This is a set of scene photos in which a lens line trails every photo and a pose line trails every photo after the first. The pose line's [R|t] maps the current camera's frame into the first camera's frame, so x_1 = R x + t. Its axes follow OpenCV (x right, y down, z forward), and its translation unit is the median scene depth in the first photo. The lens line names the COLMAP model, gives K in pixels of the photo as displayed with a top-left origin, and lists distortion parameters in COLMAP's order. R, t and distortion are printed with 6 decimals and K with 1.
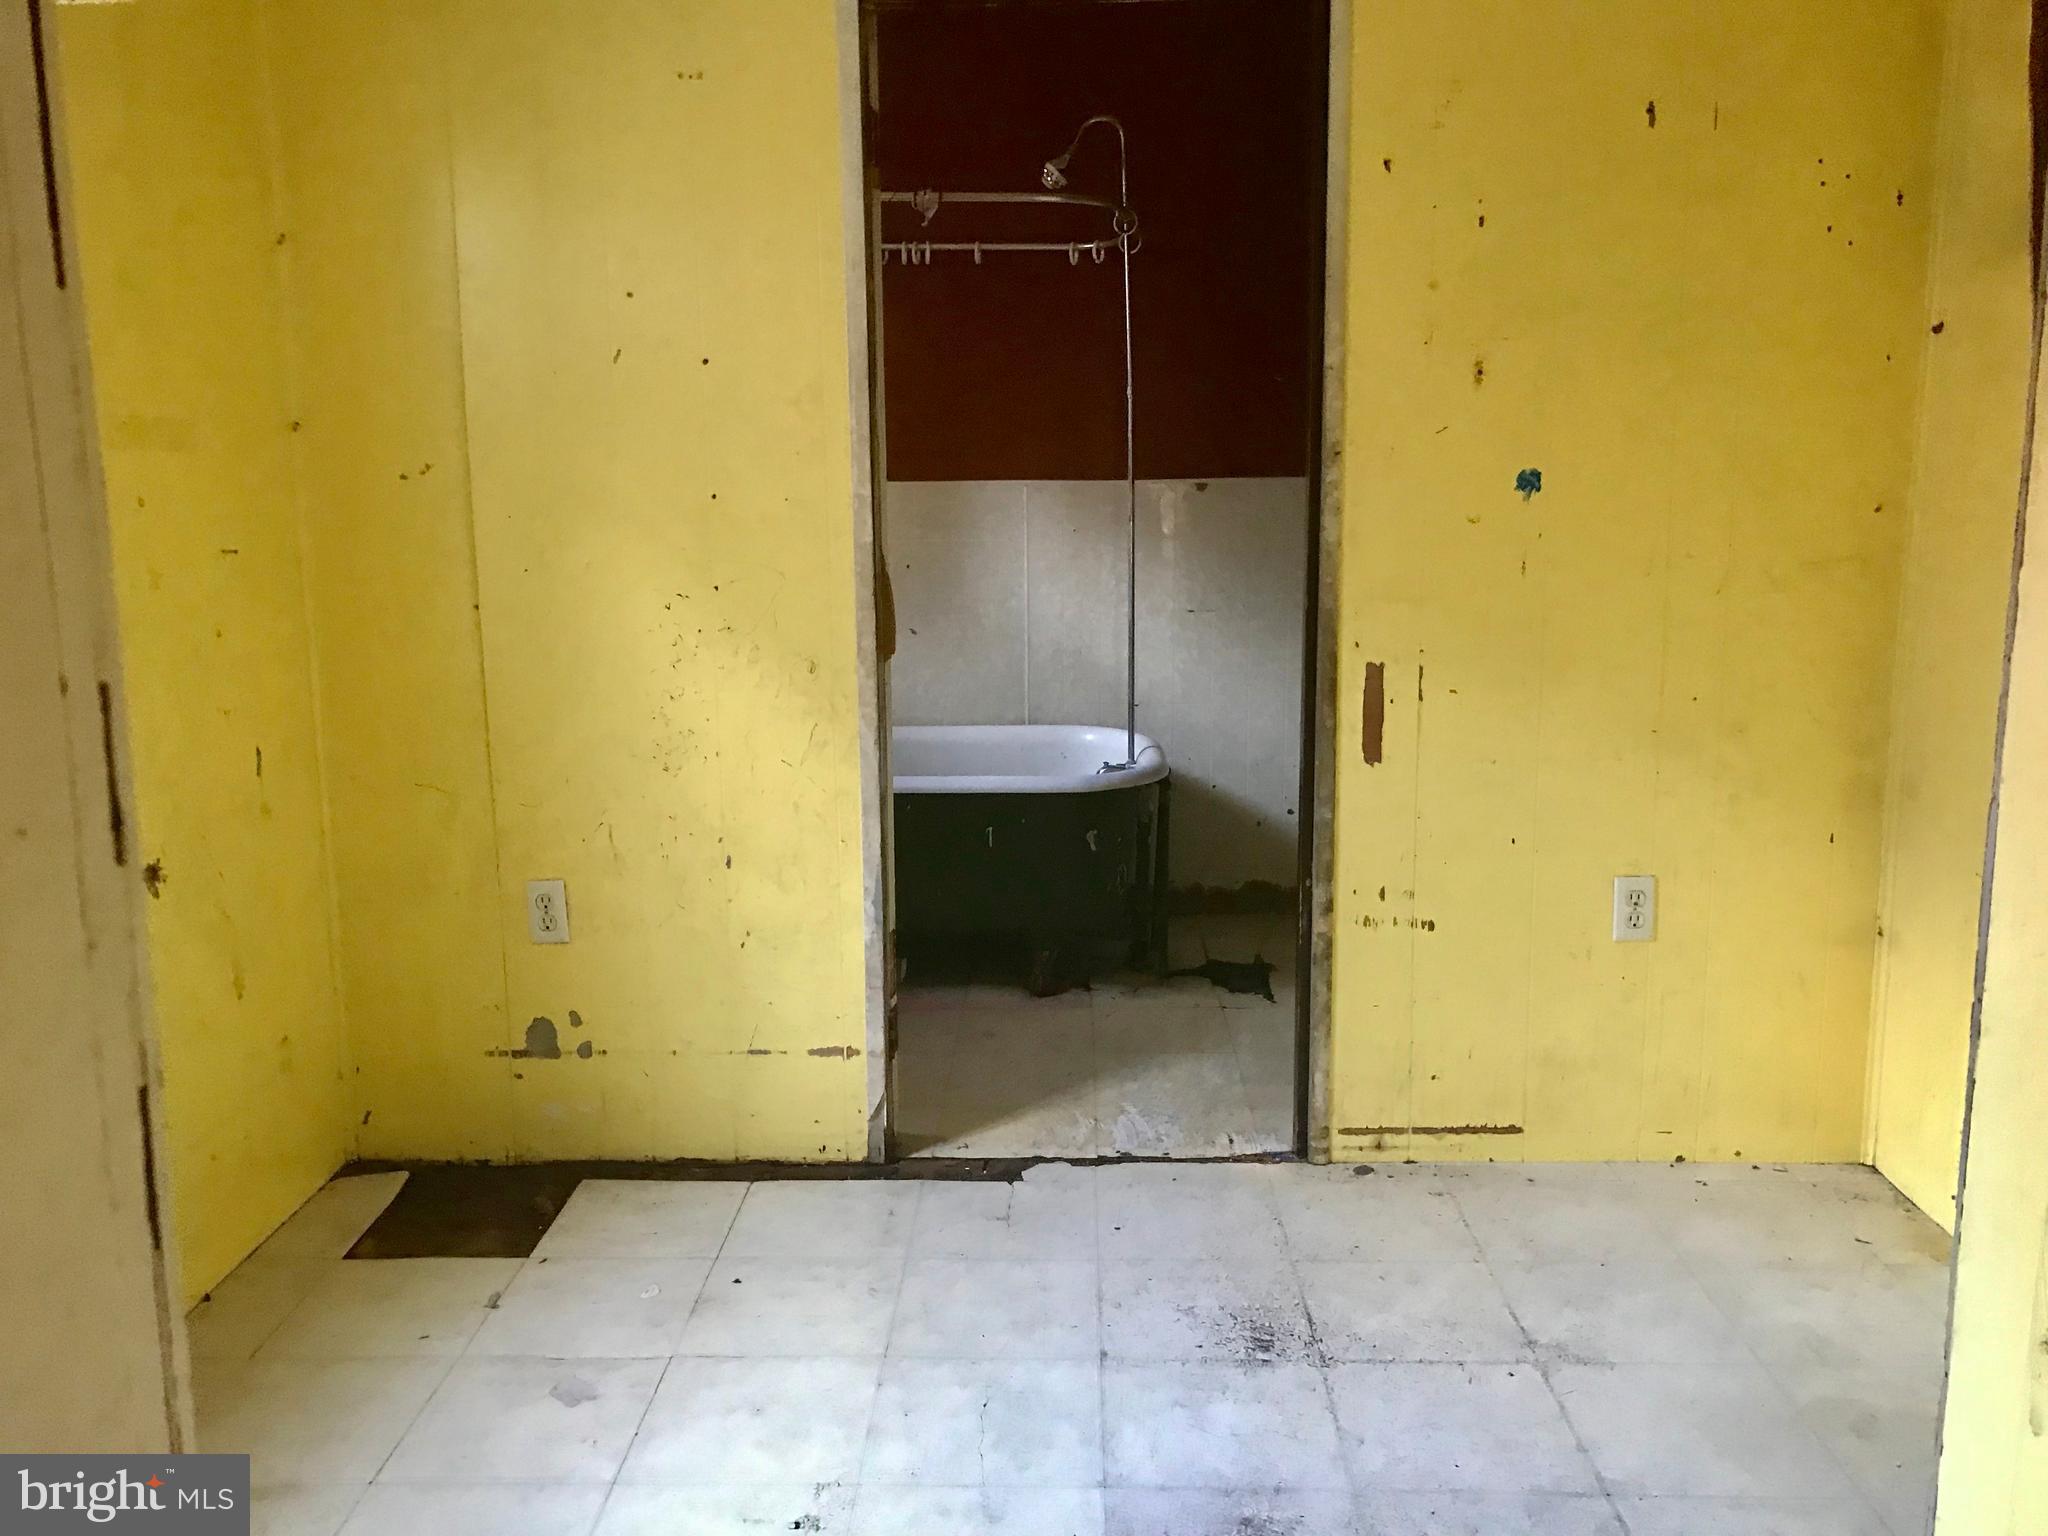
lens RADIAL K [[1702.0, 0, 1024.0], [0, 1702.0, 768.0], [0, 0, 1]] dist [0.053337, 0.004296]
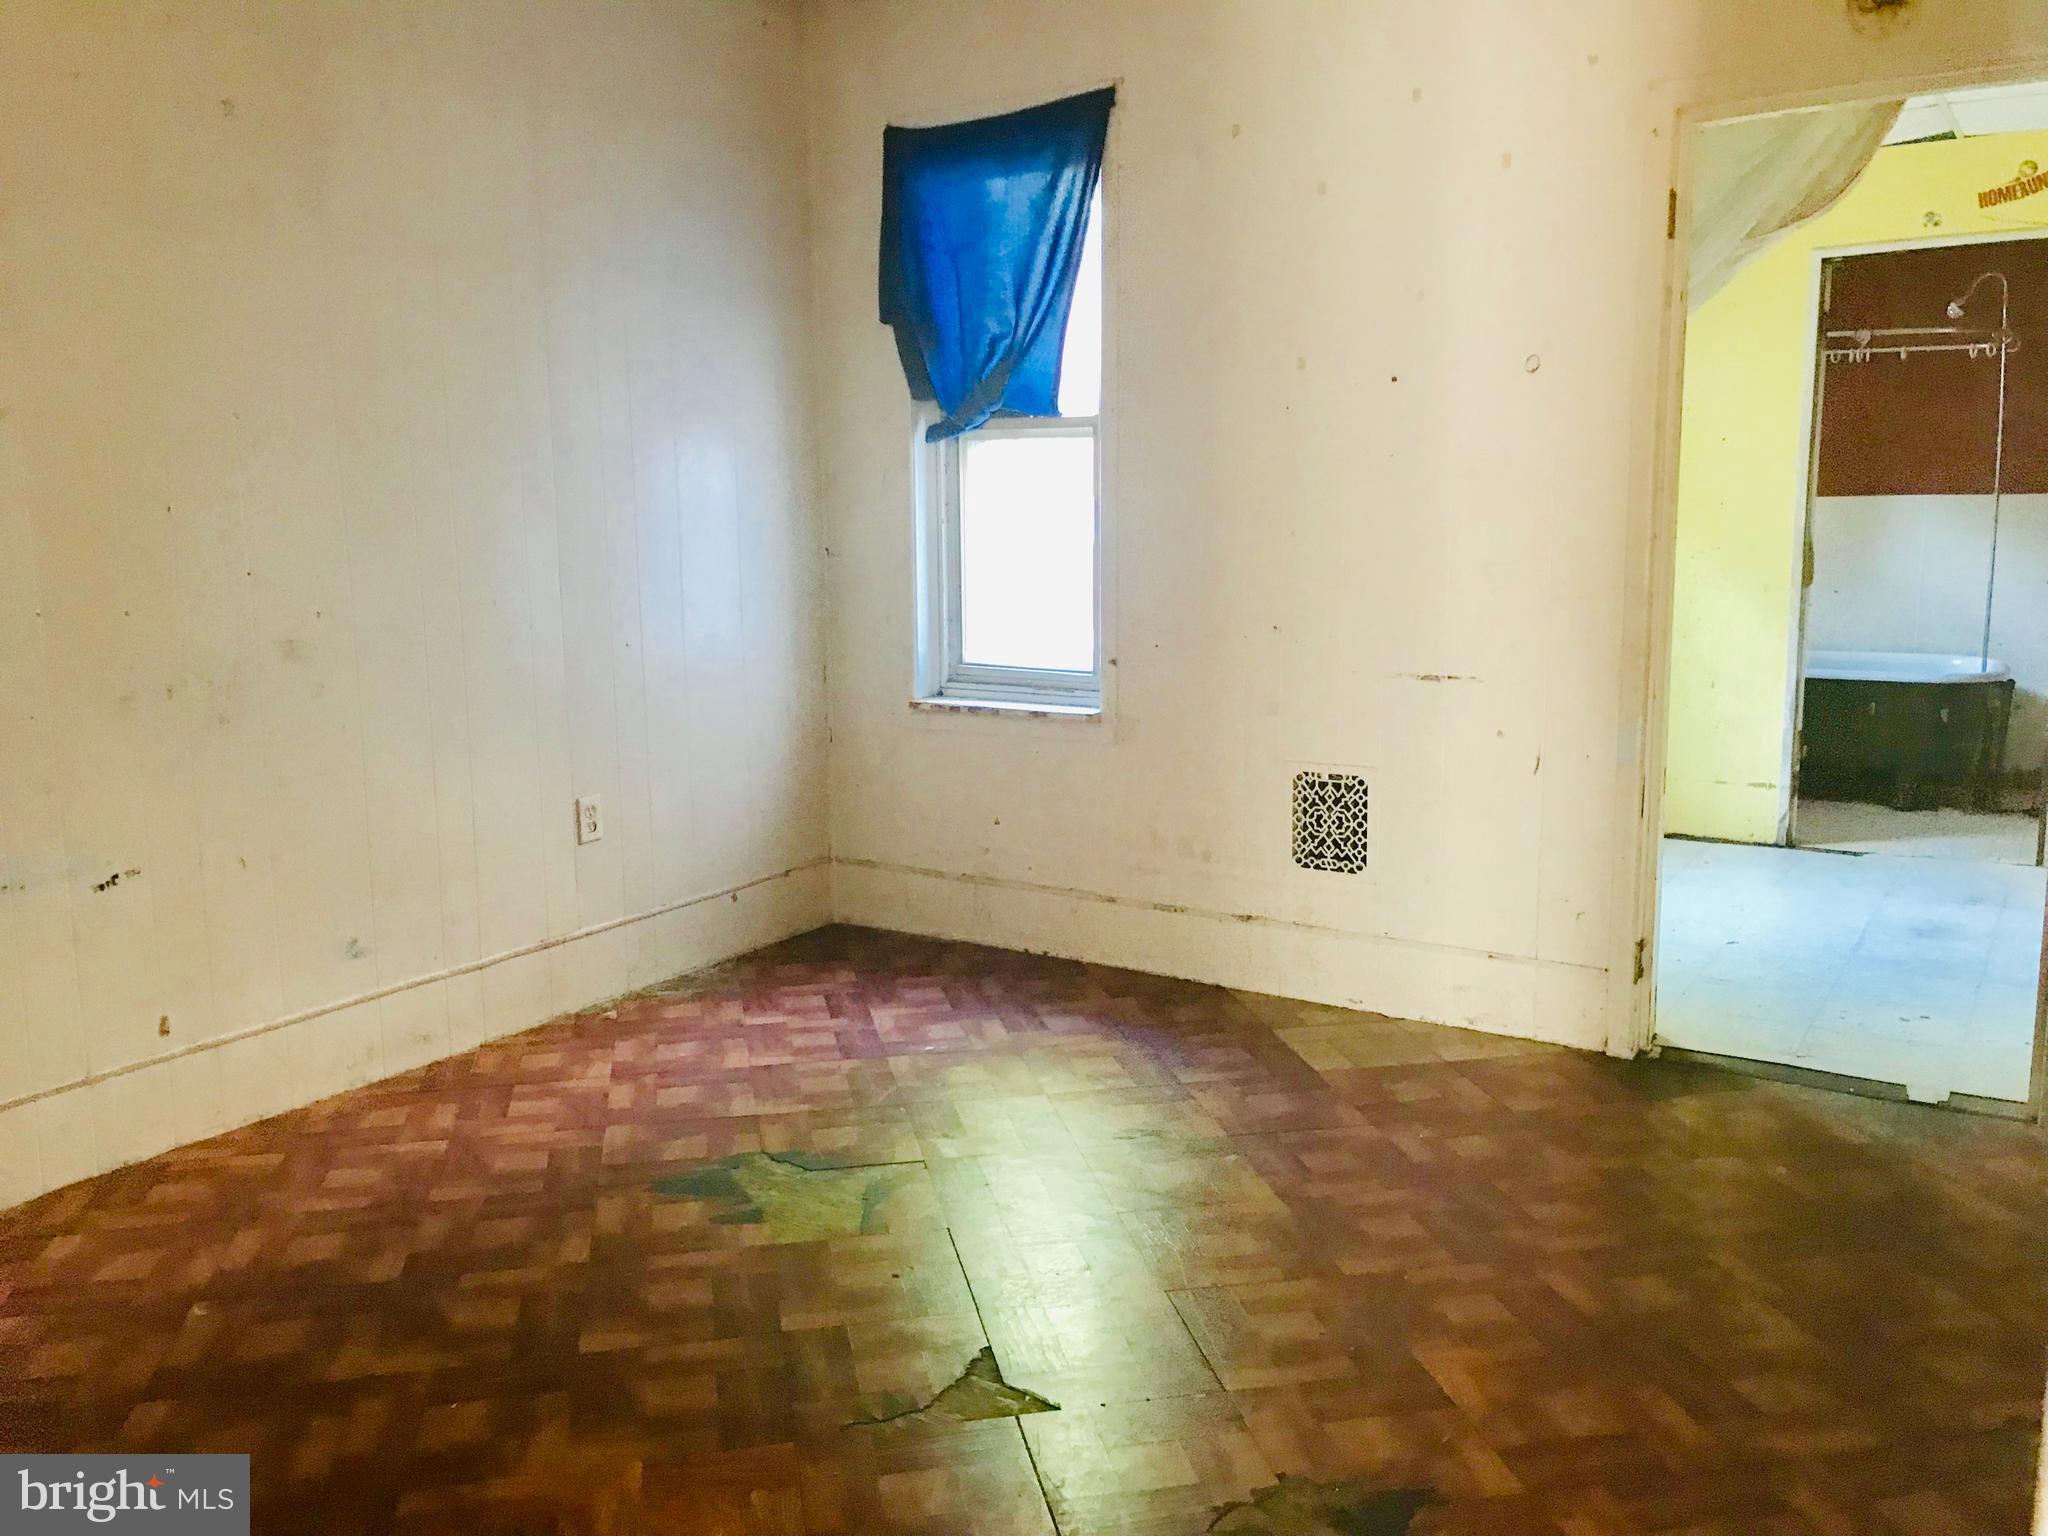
lens RADIAL K [[1702.0, 0, 1024.0], [0, 1702.0, 768.0], [0, 0, 1]] dist [0.053337, 0.004296]
pose [[0.864225, 0.070207, -0.498183, 0.111955], [-0.079982, 0.996795, 0.001726, 0.168265], [0.496707, 0.038354, 0.867070, -0.916174]]
